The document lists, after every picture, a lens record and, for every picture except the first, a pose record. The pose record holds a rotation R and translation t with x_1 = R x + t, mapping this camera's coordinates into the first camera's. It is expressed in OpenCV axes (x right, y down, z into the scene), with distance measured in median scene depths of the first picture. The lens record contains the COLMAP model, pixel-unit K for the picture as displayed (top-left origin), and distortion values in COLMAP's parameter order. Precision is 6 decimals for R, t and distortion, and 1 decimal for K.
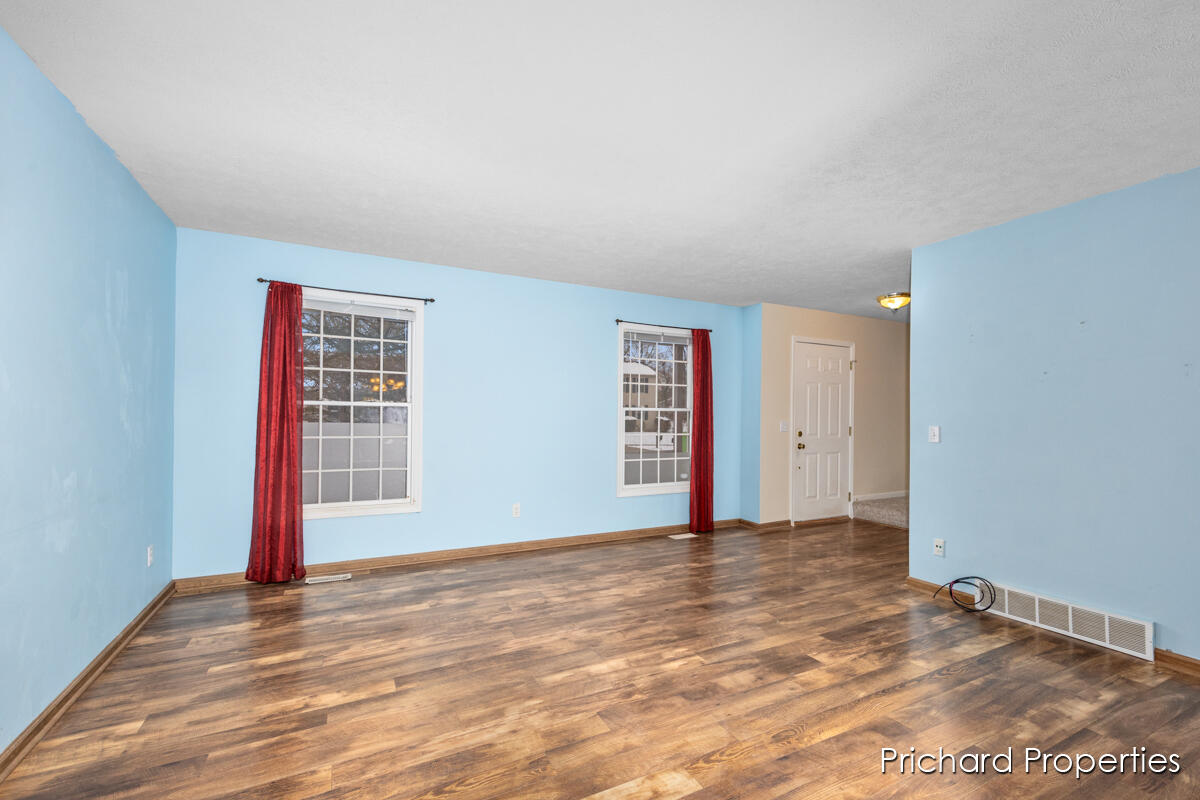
lens RADIAL K [[500.6, 0, 605.3], [0, 500.6, 403.5], [0, 0, 1]] dist [0.000268, 0.000238]
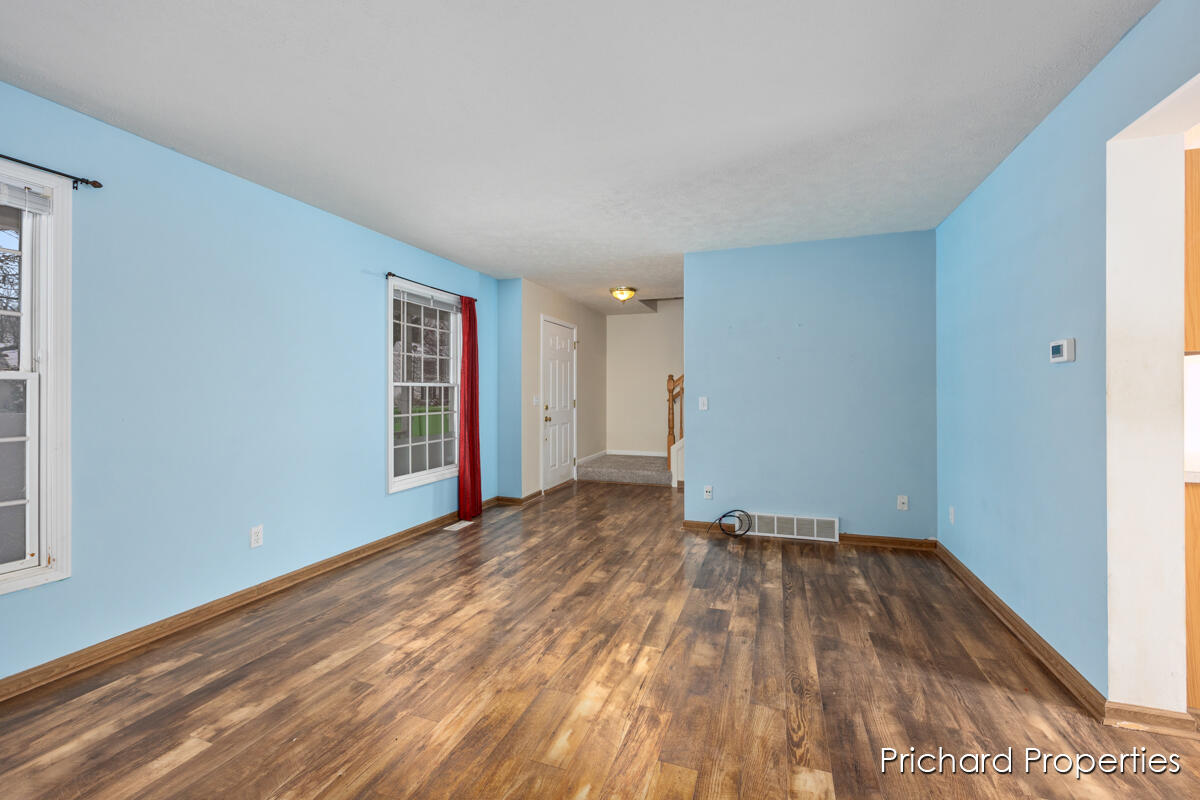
lens RADIAL K [[477.1, 0, 602.1], [0, 477.1, 383.9], [0, 0, 1]] dist [-0.007984, 0.000471]
pose [[0.732089, -0.000097, 0.681209, -0.361665], [-0.006028, 0.999960, 0.006620, 0.005697], [-0.681183, -0.008953, 0.732059, 0.306342]]
